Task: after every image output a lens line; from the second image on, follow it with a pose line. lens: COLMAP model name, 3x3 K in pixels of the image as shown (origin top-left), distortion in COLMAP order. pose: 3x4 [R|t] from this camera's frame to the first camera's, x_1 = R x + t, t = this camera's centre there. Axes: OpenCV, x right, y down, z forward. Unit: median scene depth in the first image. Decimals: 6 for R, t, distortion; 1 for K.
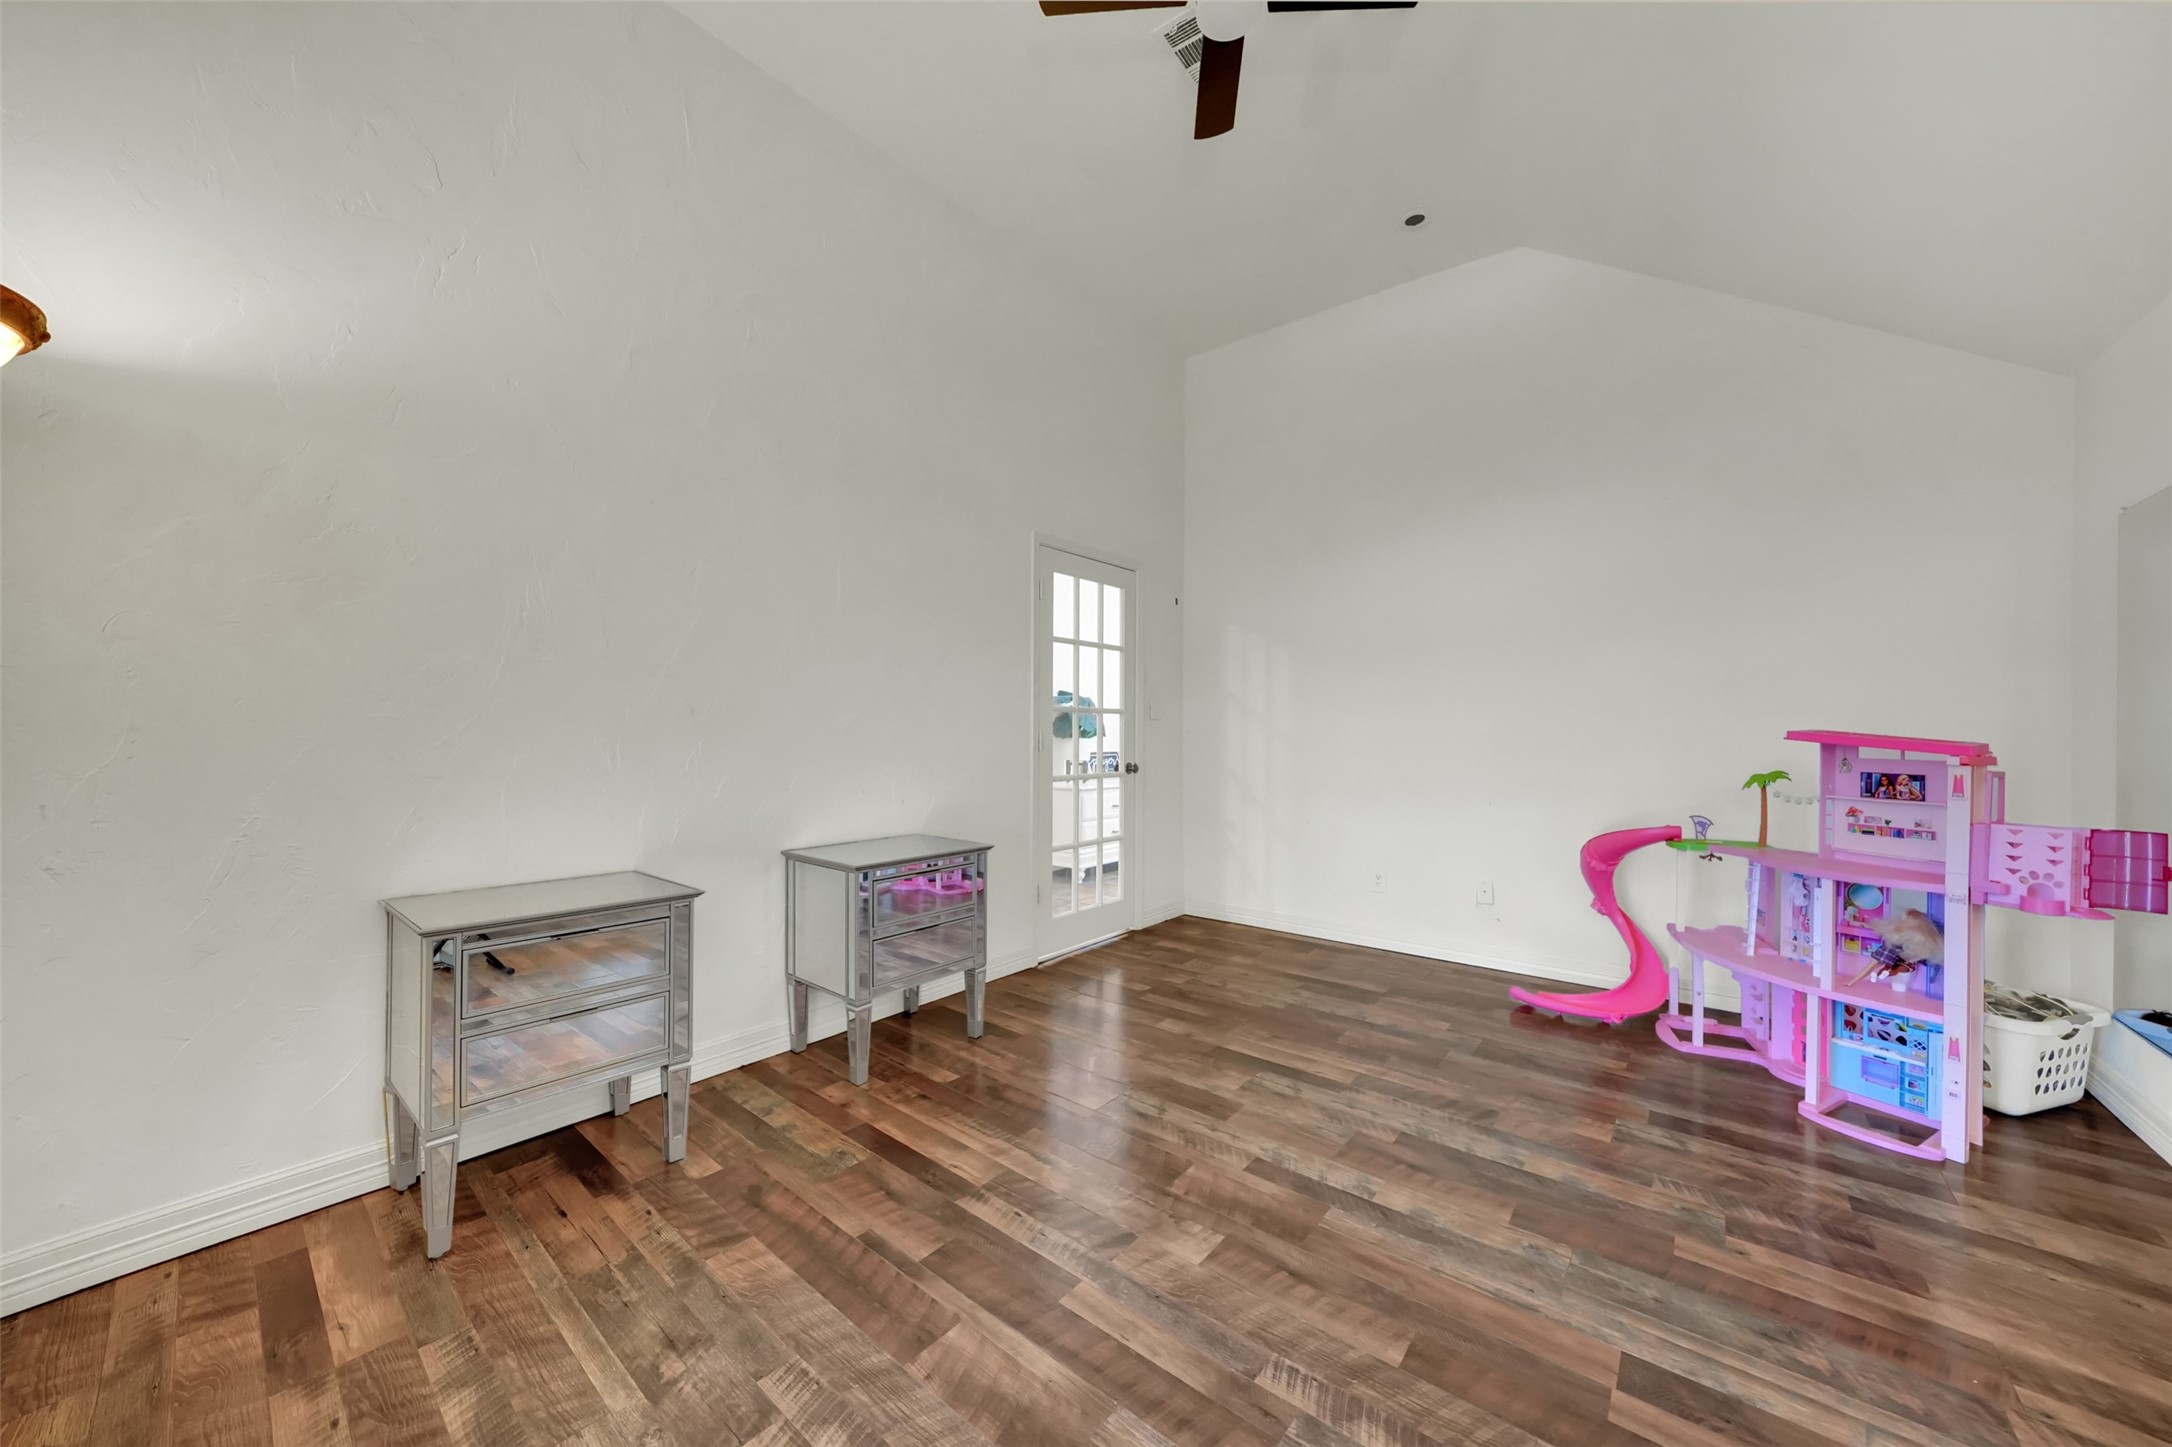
lens RADIAL K [[748.5, 0, 1090.1], [0, 748.5, 730.6], [0, 0, 1]] dist [-0.000551, -0.000007]
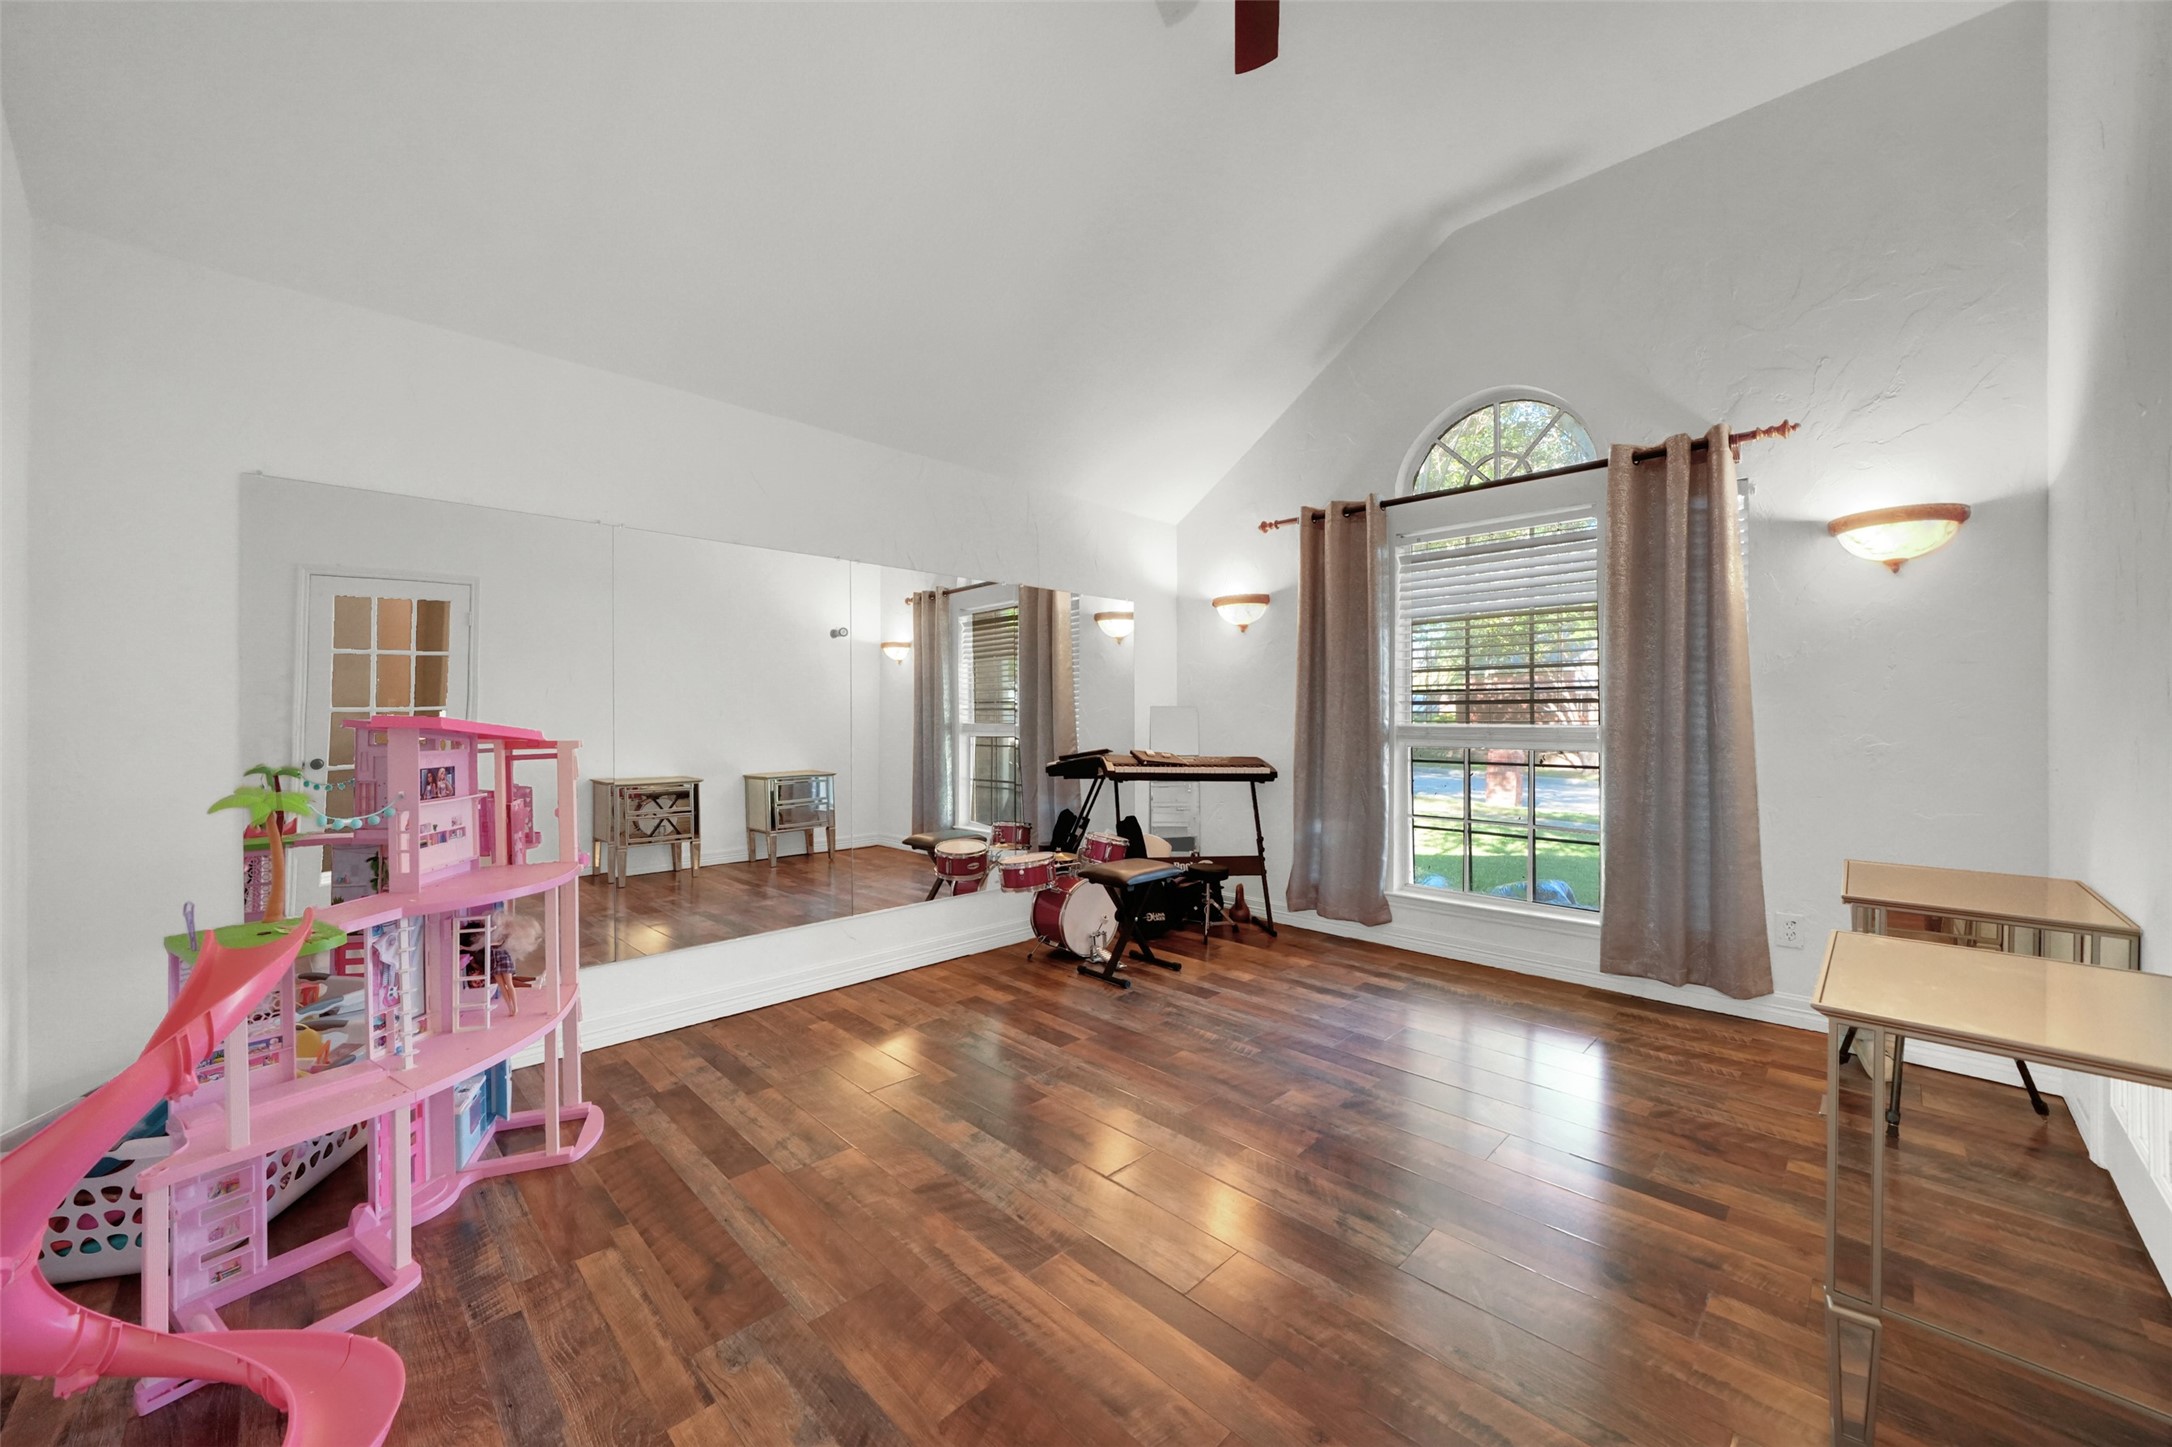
lens RADIAL K [[821.5, 0, 1077.5], [0, 821.5, 719.4], [0, 0, 1]] dist [-0.000888, -0.000045]
pose [[-0.994655, -0.005646, 0.103103, 0.292570], [-0.005359, 0.999981, 0.003057, -0.001704], [-0.103119, 0.002488, -0.994666, 1.937663]]
